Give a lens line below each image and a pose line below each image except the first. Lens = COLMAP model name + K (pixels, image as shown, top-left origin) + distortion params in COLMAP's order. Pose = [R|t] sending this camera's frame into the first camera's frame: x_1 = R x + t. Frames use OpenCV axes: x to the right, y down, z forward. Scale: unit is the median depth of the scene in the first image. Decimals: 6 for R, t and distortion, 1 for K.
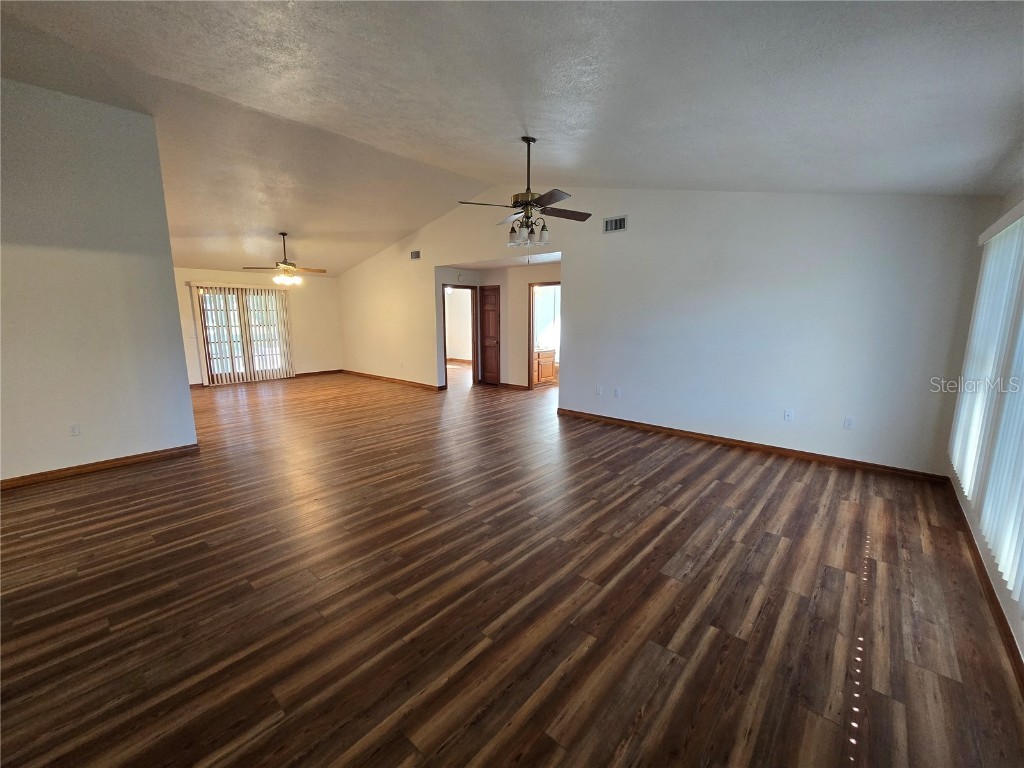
lens RADIAL K [[418.0, 0, 513.0], [0, 418.0, 383.1], [0, 0, 1]] dist [0.002155, 0.000166]
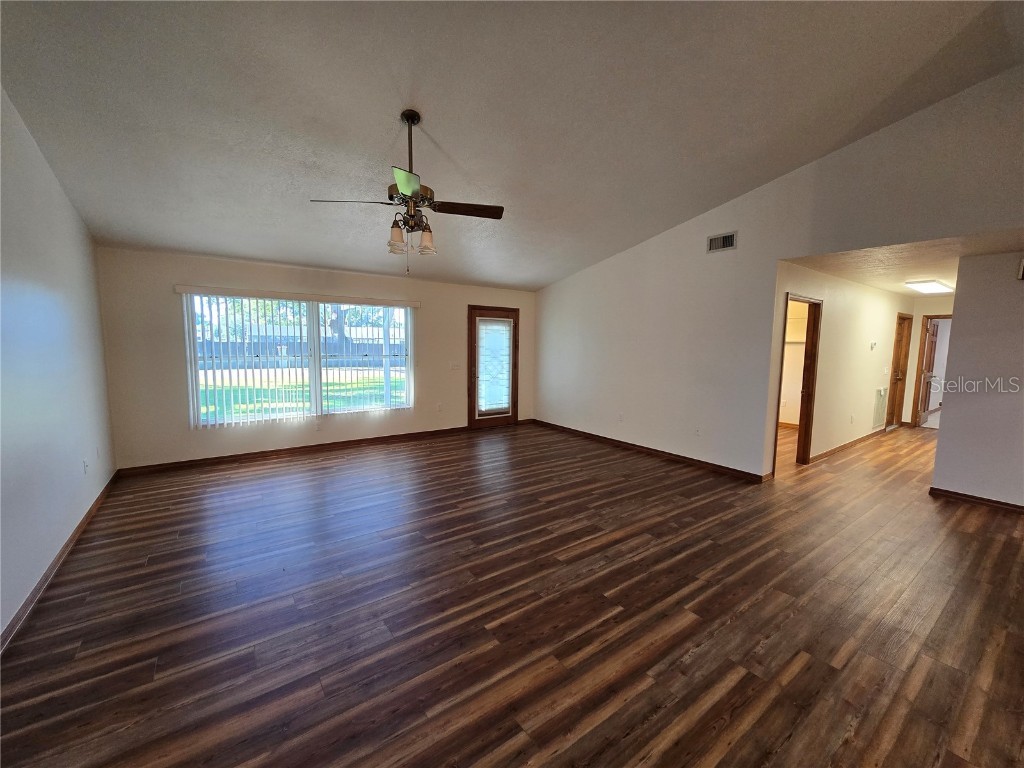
lens RADIAL K [[418.0, 0, 508.6], [0, 418.0, 389.3], [0, 0, 1]] dist [0.002155, 0.000166]
pose [[-0.972774, -0.042117, 0.227898, -0.311340], [0.022143, 0.961960, 0.272292, -0.287051], [-0.230697, 0.269925, -0.934837, 1.706432]]
